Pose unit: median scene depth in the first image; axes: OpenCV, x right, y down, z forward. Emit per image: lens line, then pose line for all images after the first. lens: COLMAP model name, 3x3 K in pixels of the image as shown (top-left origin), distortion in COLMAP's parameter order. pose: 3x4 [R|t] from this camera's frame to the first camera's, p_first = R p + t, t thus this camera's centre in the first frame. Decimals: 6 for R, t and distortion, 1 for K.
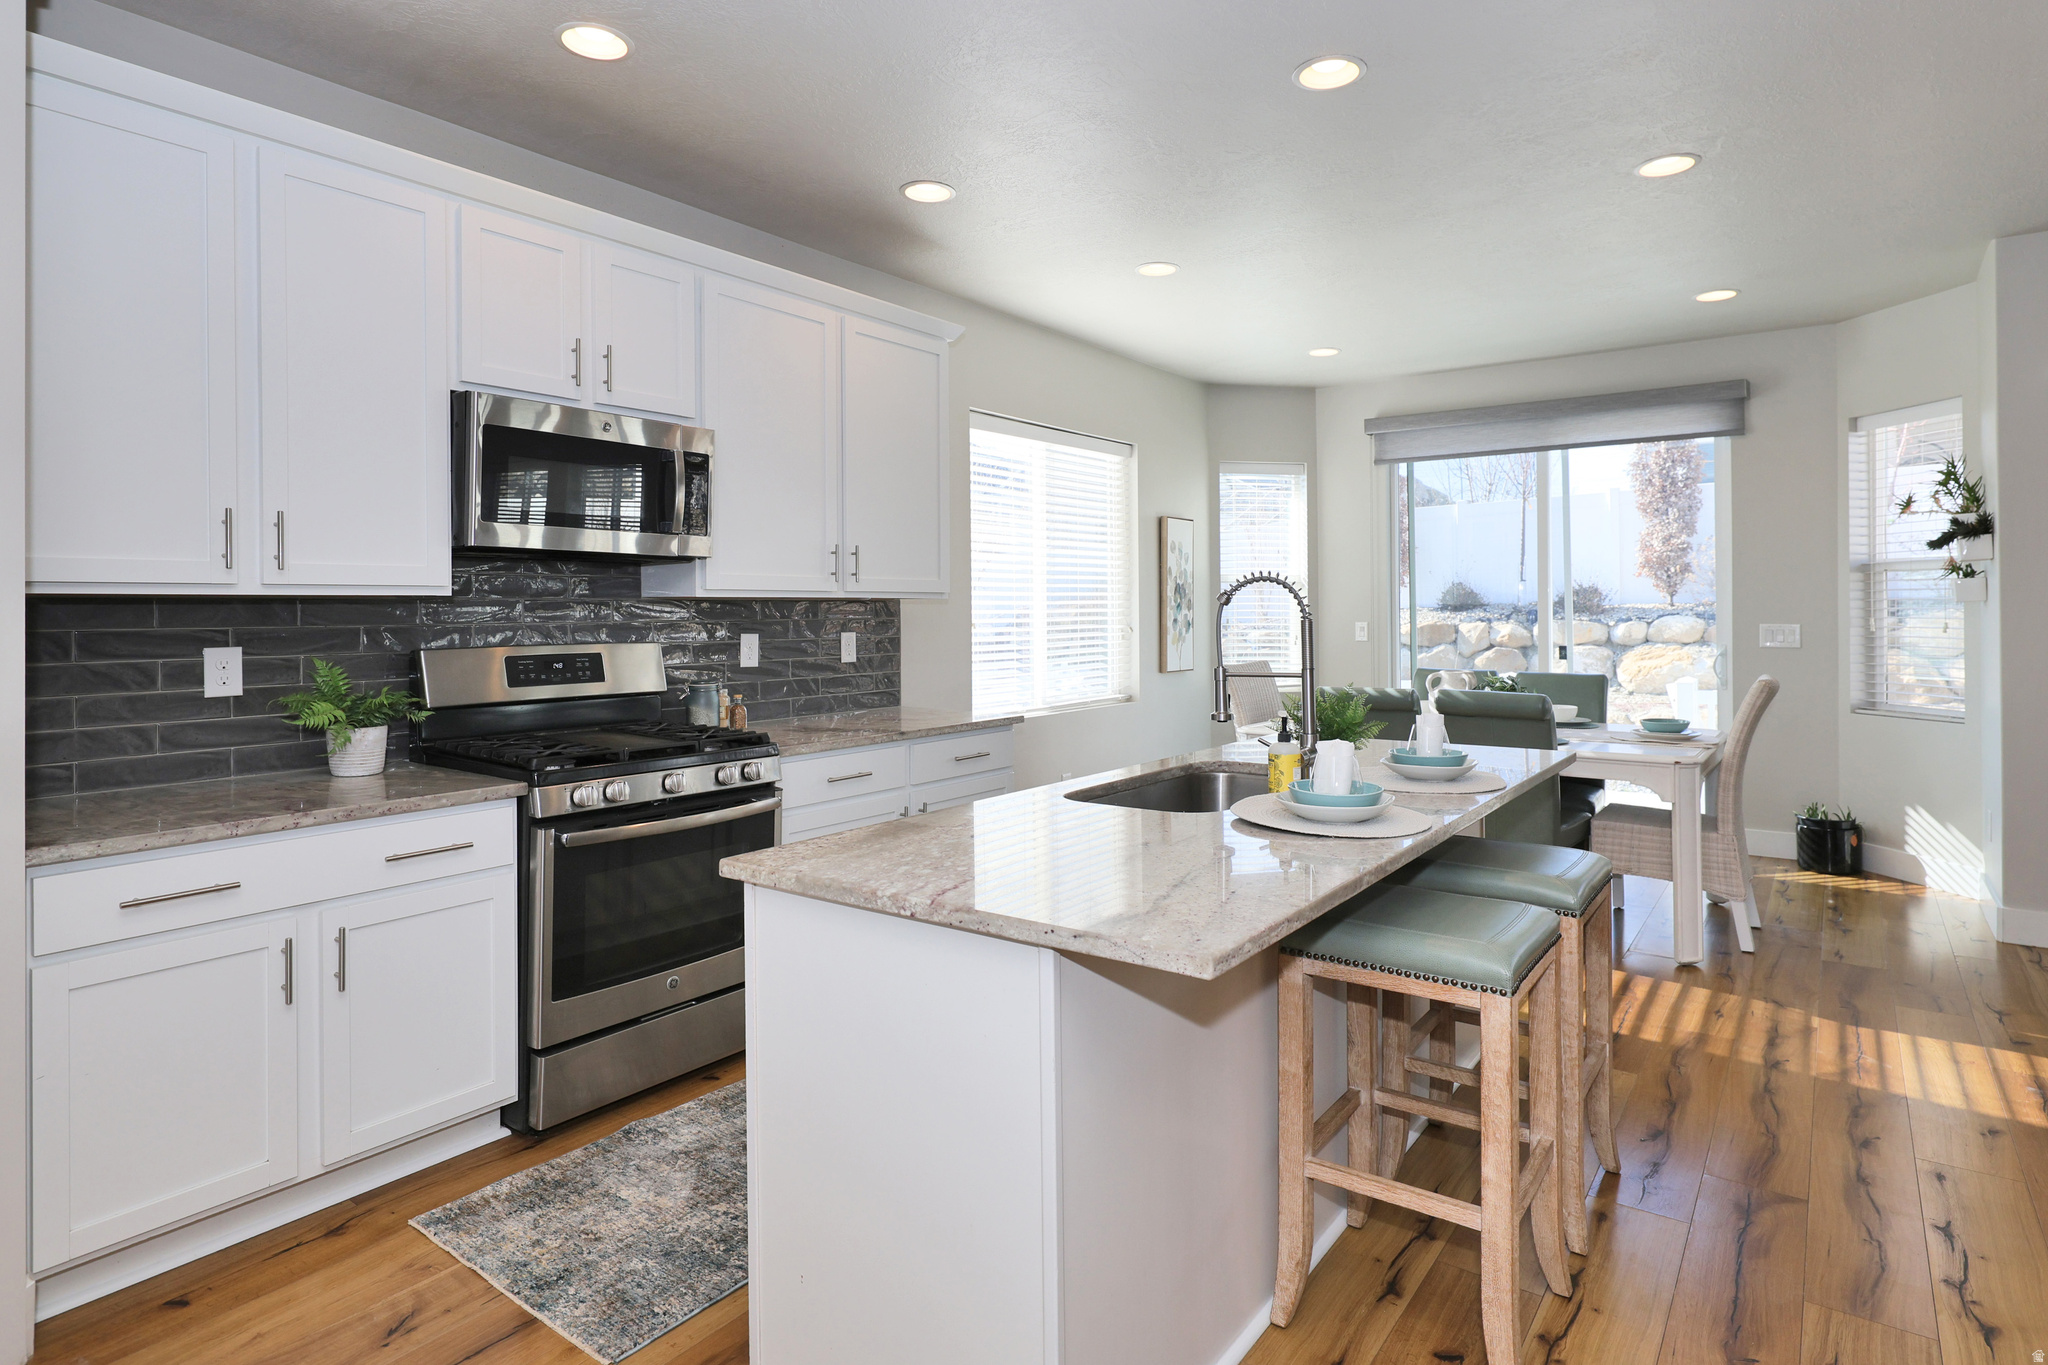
lens RADIAL K [[1079.9, 0, 1032.6], [0, 1079.9, 587.3], [0, 0, 1]] dist [0.018324, -0.000814]
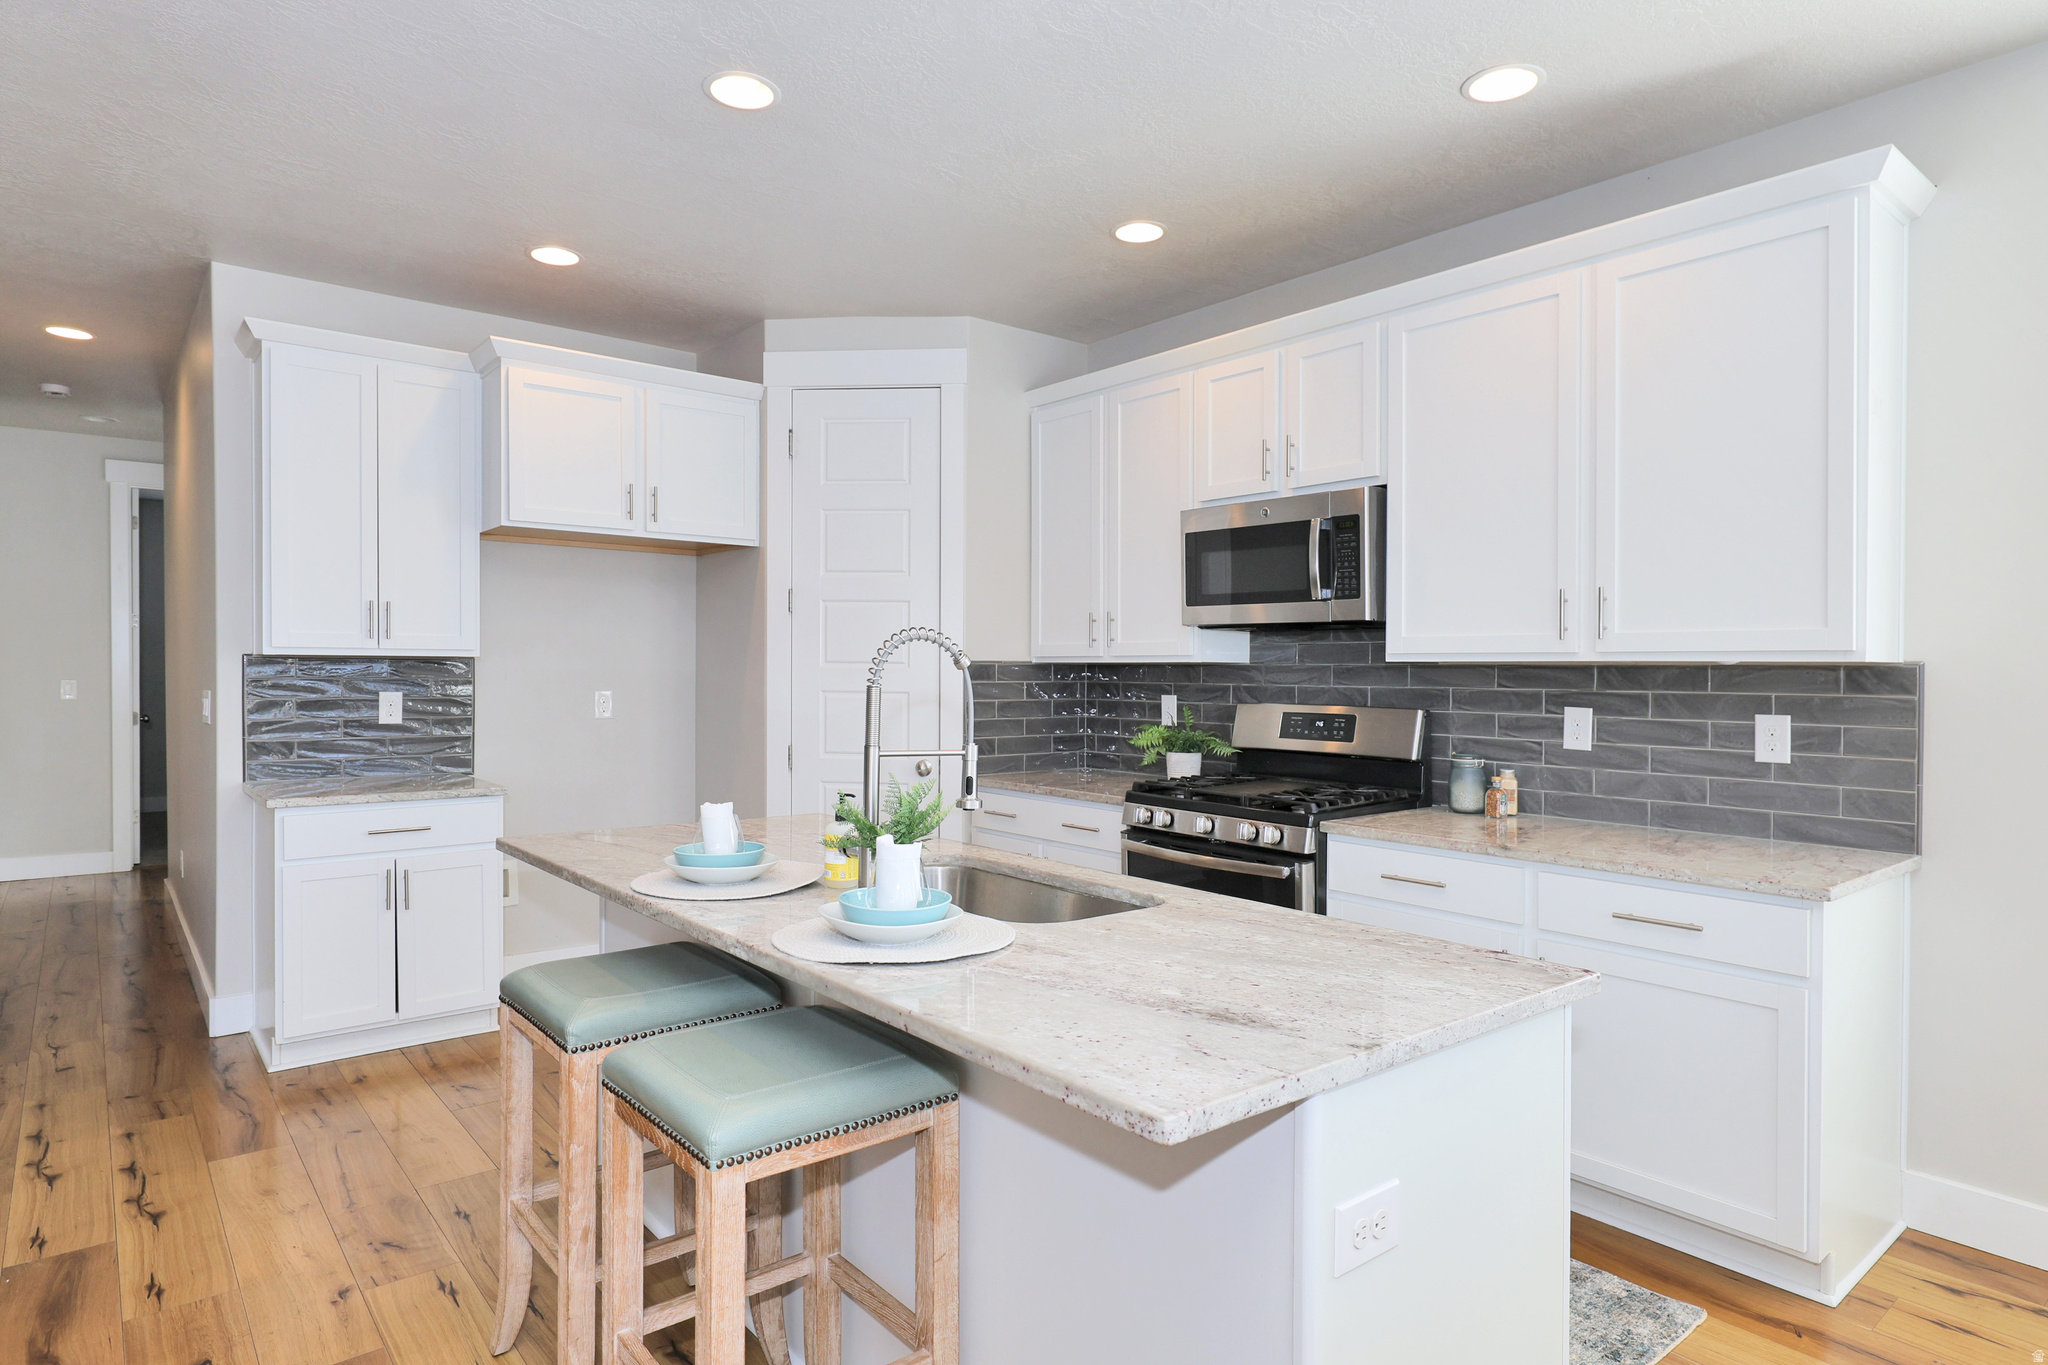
lens RADIAL K [[1143.4, 0, 996.8], [0, 1143.4, 676.2], [0, 0, 1]] dist [0.001149, -0.001025]
pose [[-0.250482, 0.005742, -0.968104, 0.645852], [0.010939, 0.999935, 0.003101, 0.012314], [0.968060, -0.009813, -0.250528, 0.789671]]
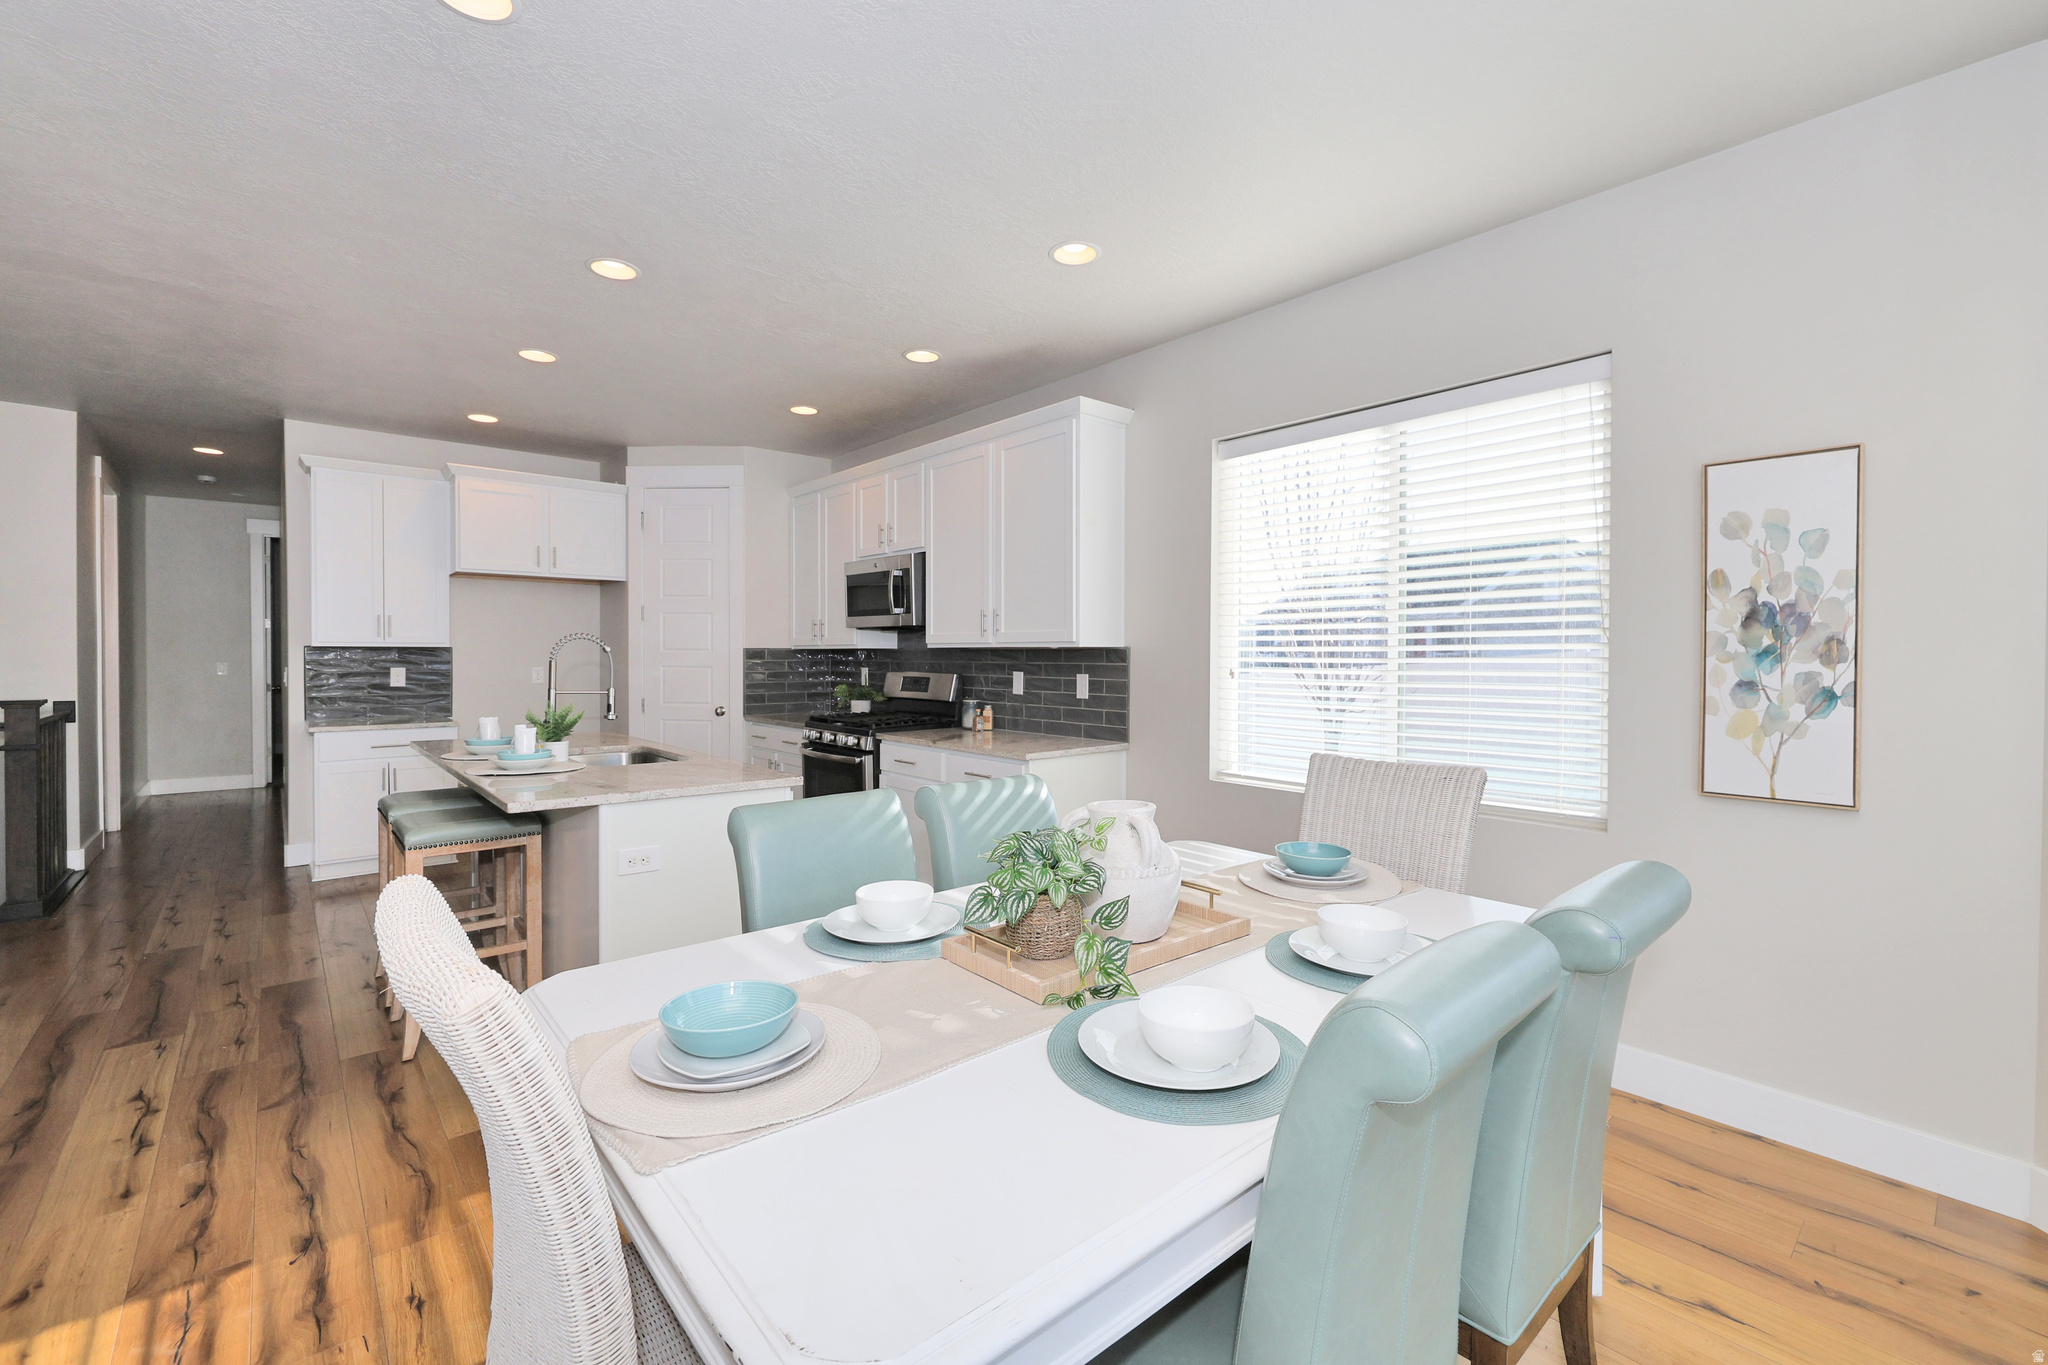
lens RADIAL K [[874.6, 0, 1020.1], [0, 874.6, 659.4], [0, 0, 1]] dist [-0.004020, -0.000845]
pose [[-0.218666, 0.006239, -0.975780, 0.893553], [0.015512, 0.999875, 0.002917, 0.022256], [0.975676, -0.014498, -0.218736, 1.249995]]
